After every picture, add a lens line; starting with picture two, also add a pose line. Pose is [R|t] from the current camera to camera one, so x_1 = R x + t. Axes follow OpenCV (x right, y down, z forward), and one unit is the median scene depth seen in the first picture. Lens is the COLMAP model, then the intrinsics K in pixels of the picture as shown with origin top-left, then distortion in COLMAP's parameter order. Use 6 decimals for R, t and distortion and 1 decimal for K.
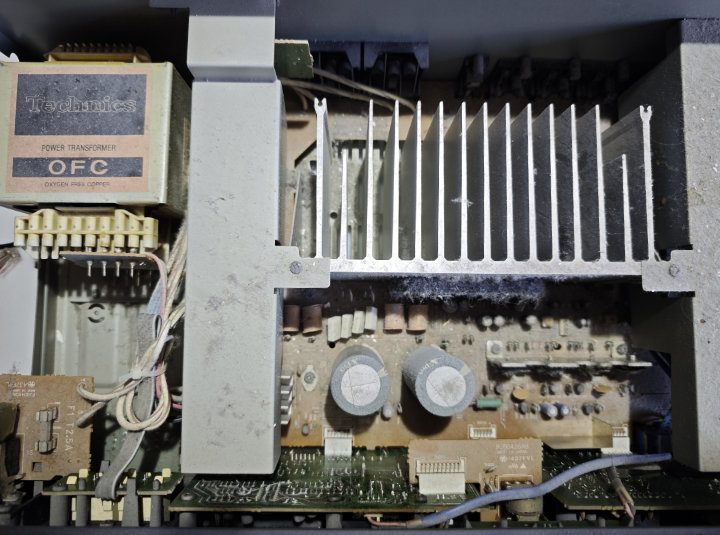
lens RADIAL K [[513.5, 0, 359.3], [0, 513.5, 266.8], [0, 0, 1]] dist [-0.003558, -0.002718]
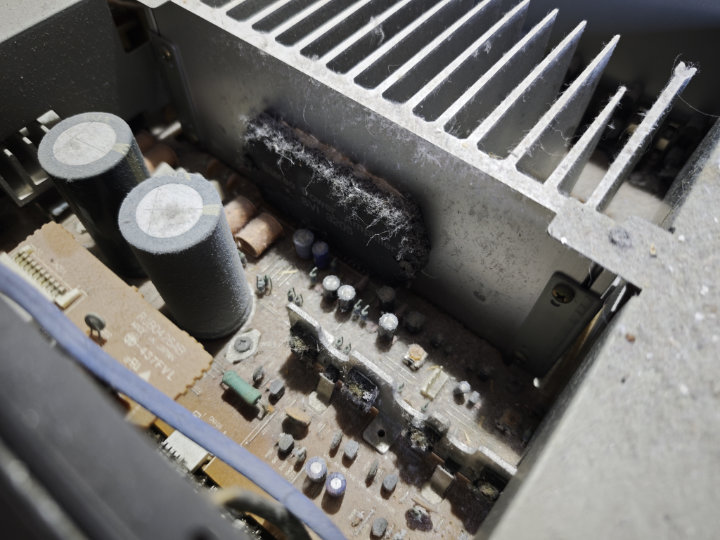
lens RADIAL K [[513.5, 0, 359.9], [0, 513.5, 270.1], [0, 0, 1]] dist [-0.003558, -0.002718]
pose [[0.789682, 0.515019, -0.333403, 0.579516], [-0.611548, 0.704271, -0.360571, 0.365227], [0.049105, 0.488628, 0.871109, 0.536559]]
